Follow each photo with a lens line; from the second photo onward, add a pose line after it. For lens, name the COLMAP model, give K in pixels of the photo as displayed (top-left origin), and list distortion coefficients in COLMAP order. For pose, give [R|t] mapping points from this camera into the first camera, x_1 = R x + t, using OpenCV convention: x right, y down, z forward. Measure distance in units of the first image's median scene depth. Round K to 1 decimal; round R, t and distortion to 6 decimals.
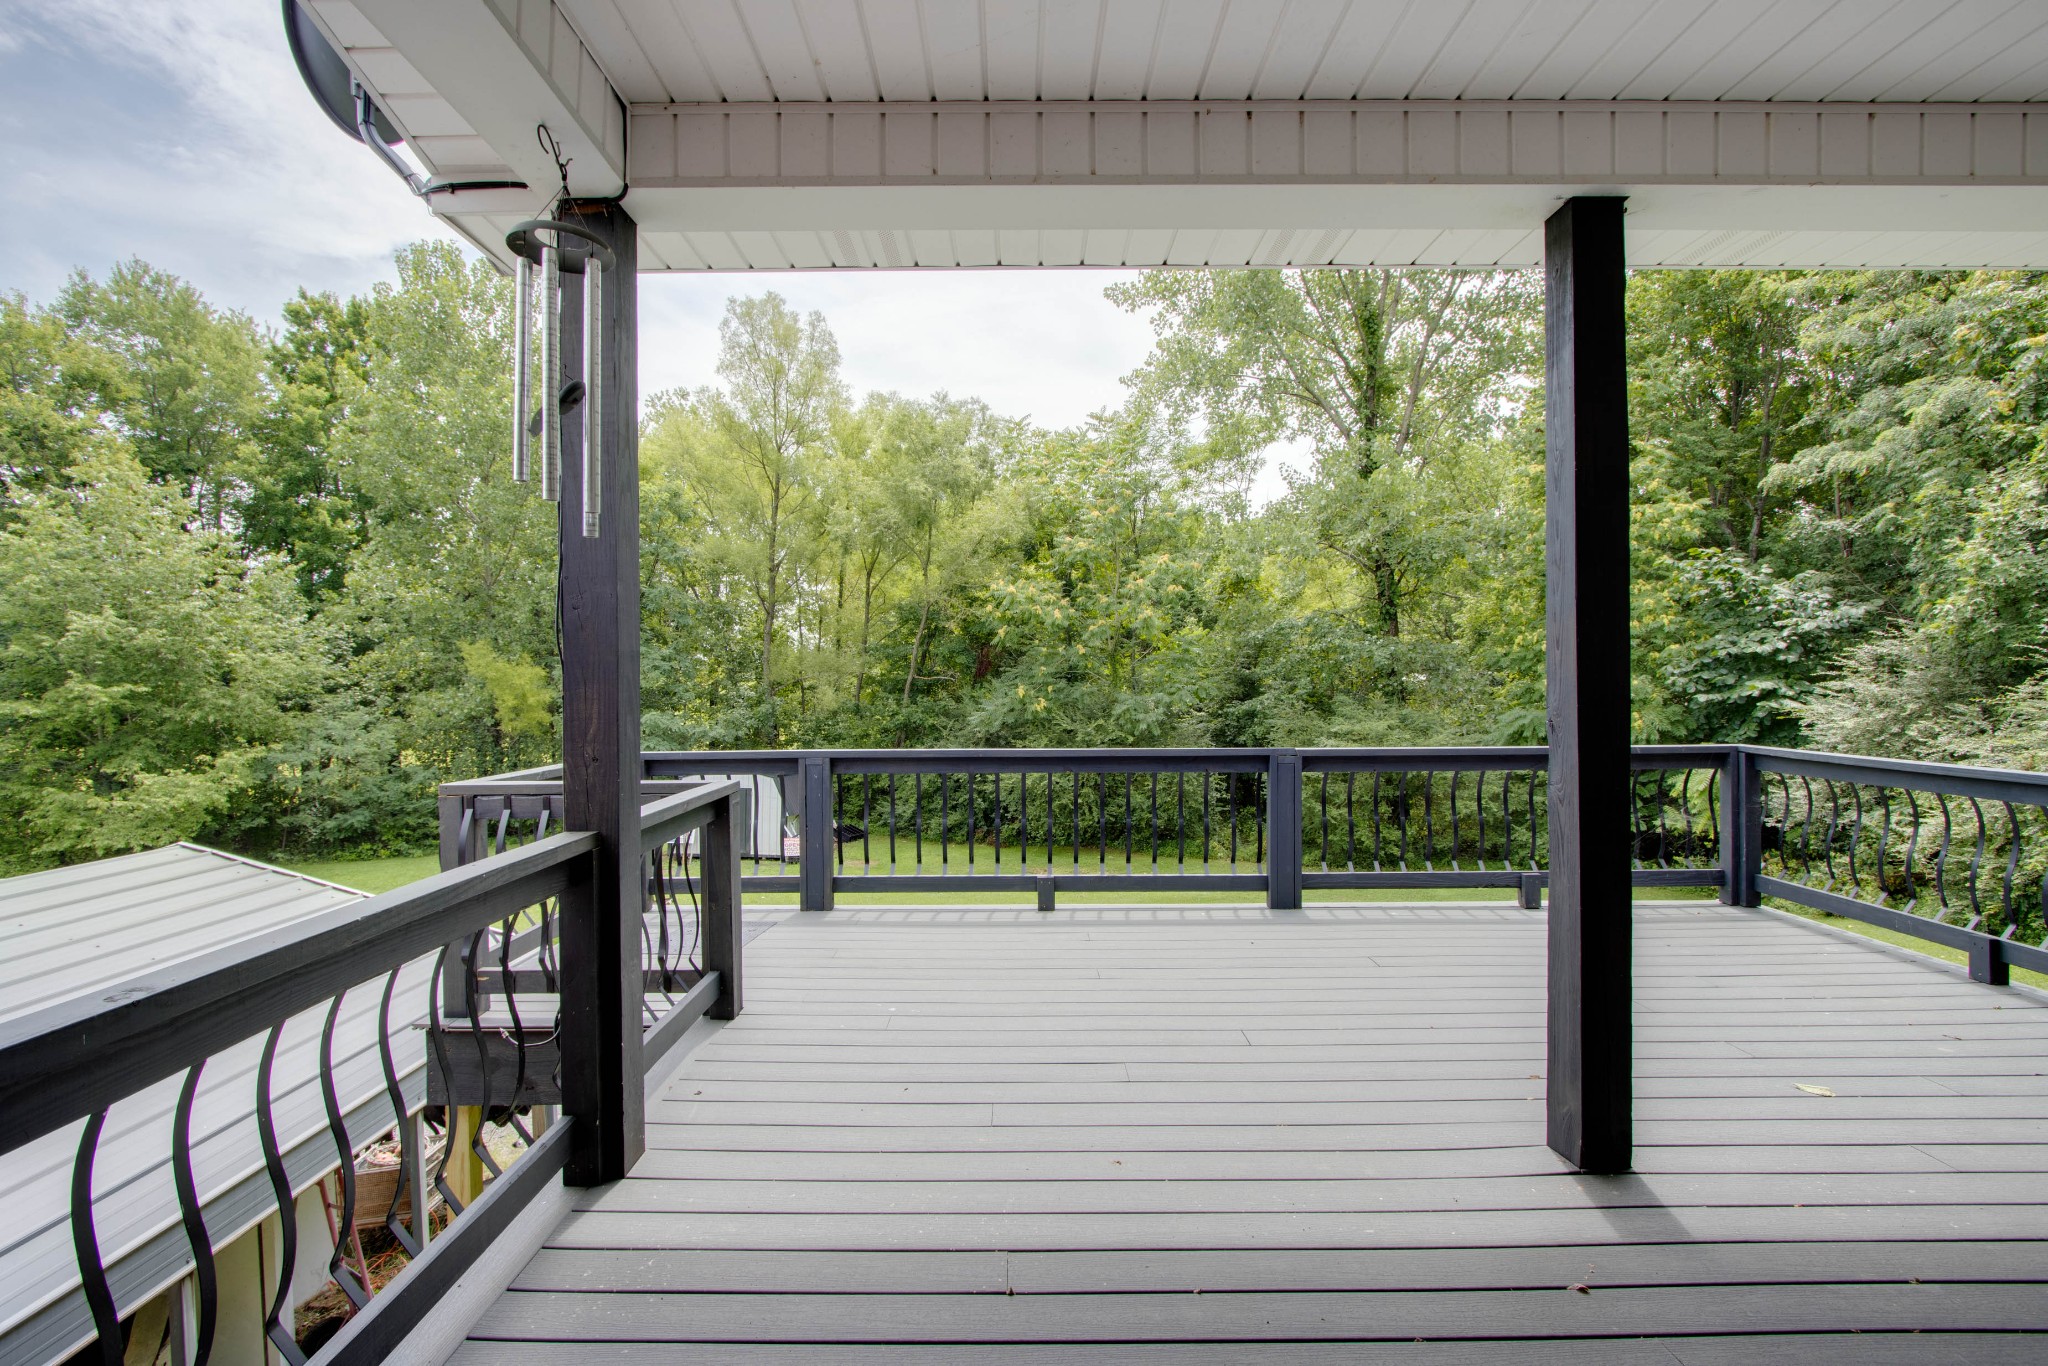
lens RADIAL K [[952.2, 0, 1002.8], [0, 952.2, 685.6], [0, 0, 1]] dist [-0.003097, -0.000445]
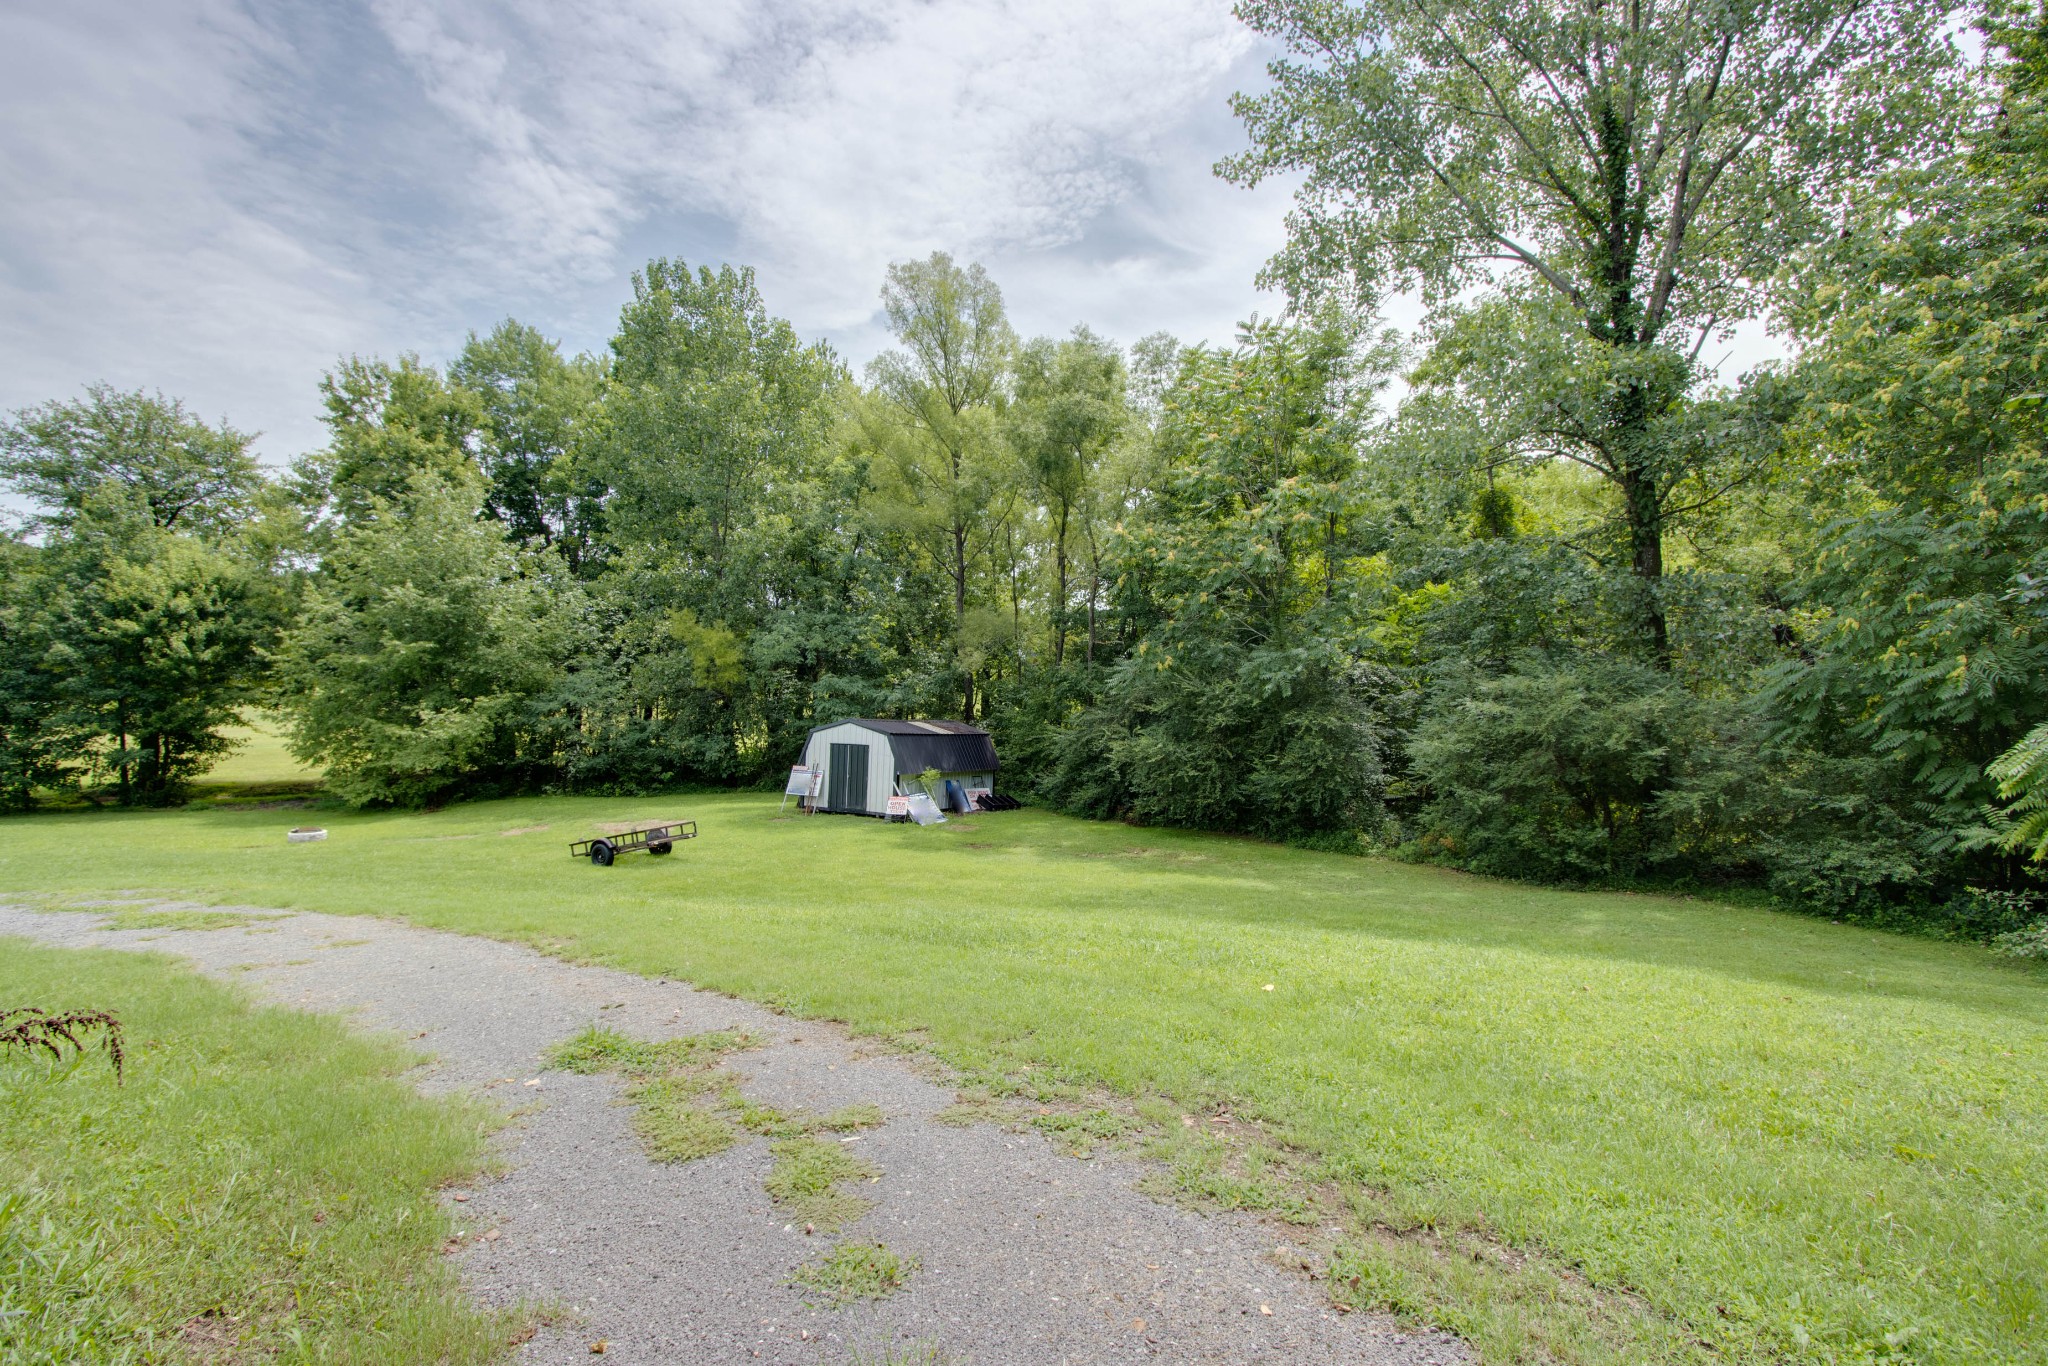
lens RADIAL K [[952.2, 0, 1002.8], [0, 952.2, 685.6], [0, 0, 1]] dist [-0.003097, -0.000445]
pose [[0.905012, 0.010249, -0.425262, 0.268995], [-0.009682, 0.999947, 0.003495, 0.037160], [0.425275, 0.000955, 0.905064, 0.143355]]
